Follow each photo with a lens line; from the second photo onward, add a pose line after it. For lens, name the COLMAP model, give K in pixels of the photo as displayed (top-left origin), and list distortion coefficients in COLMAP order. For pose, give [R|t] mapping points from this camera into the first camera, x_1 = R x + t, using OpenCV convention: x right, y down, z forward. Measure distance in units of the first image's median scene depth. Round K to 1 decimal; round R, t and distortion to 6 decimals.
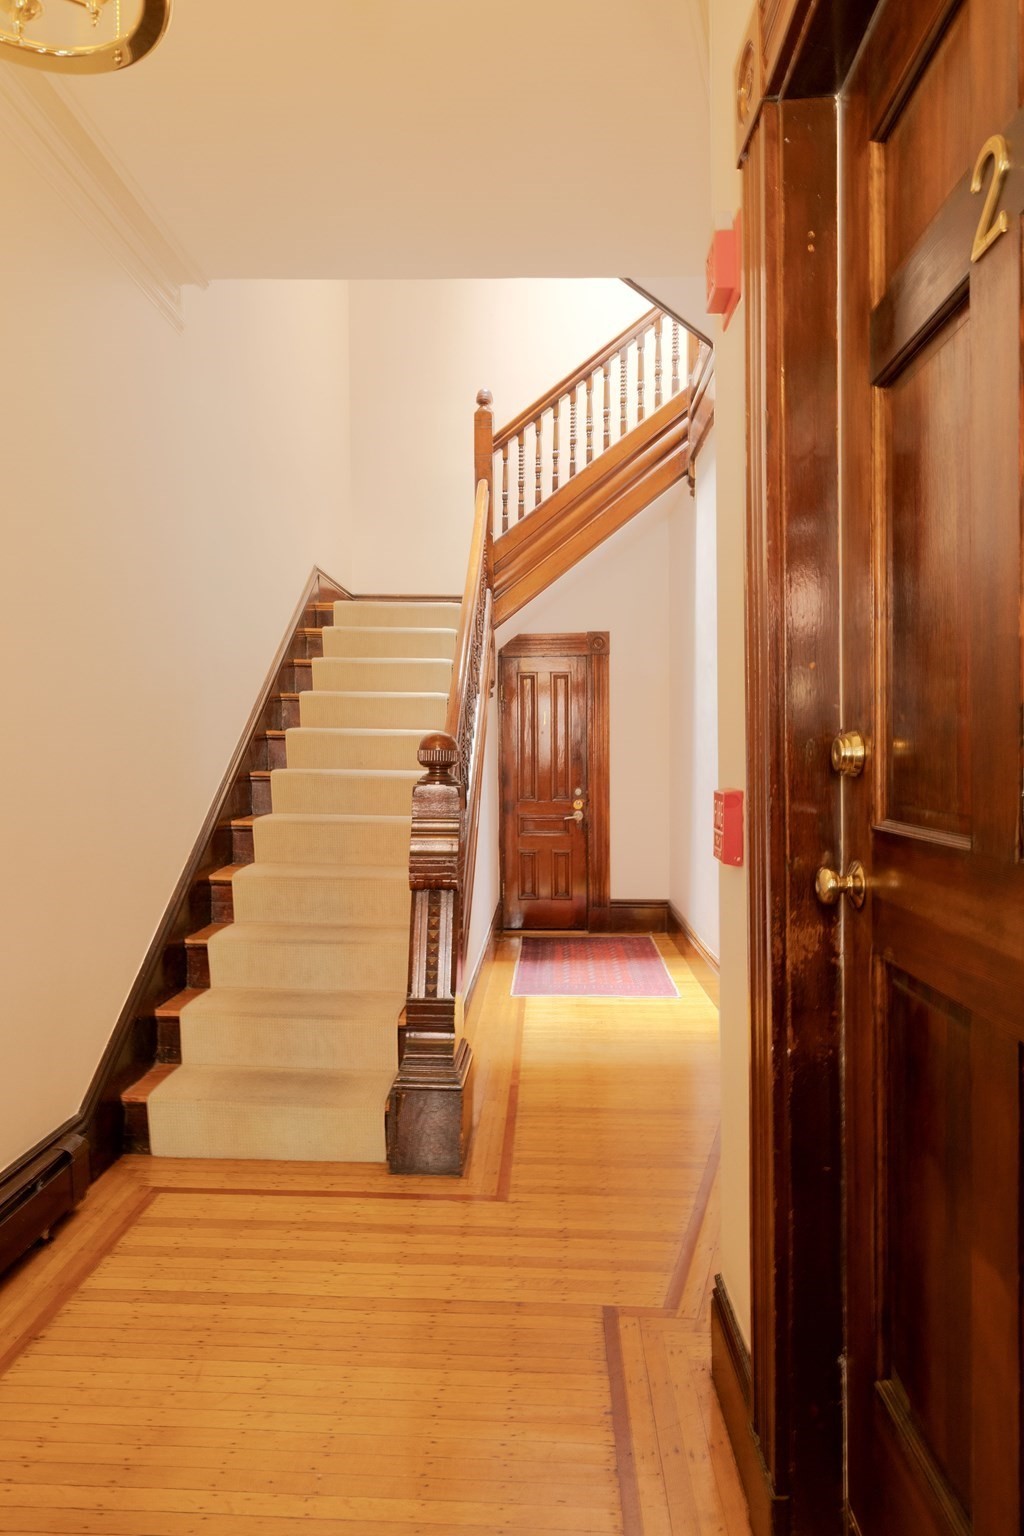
lens RADIAL K [[897.0, 0, 505.8], [0, 897.0, 774.3], [0, 0, 1]] dist [0.002942, -0.000409]
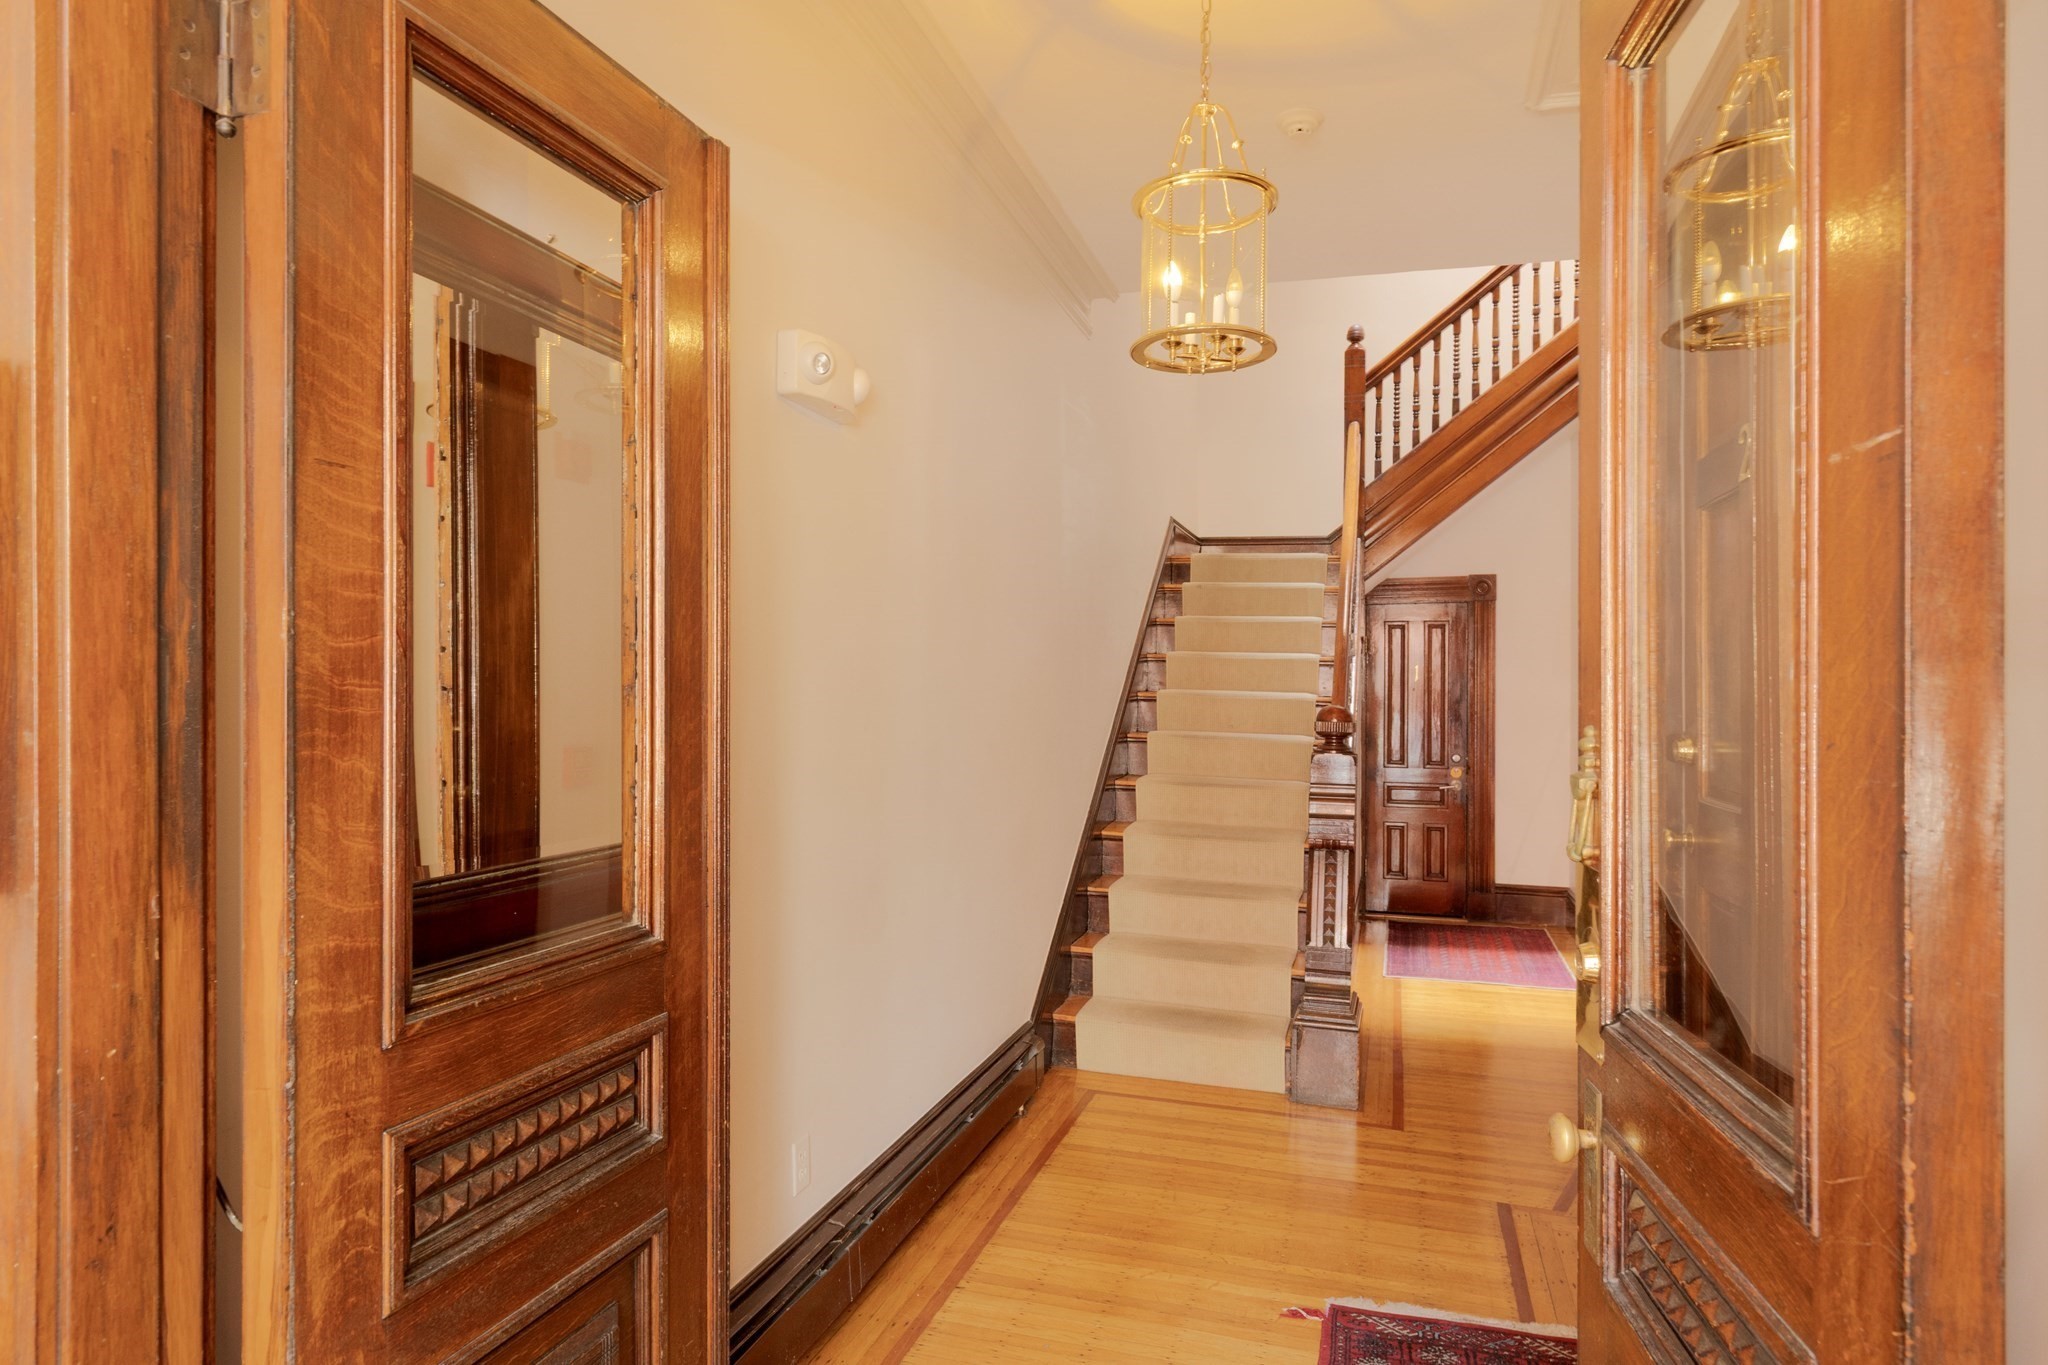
lens RADIAL K [[1196.0, 0, 1020.6], [0, 1196.0, 683.9], [0, 0, 1]] dist [0.002942, -0.000409]
pose [[0.967328, 0.010390, -0.253314, -0.043218], [-0.018192, 0.999429, -0.028475, -0.014115], [0.252873, 0.032153, 0.966965, -0.286084]]
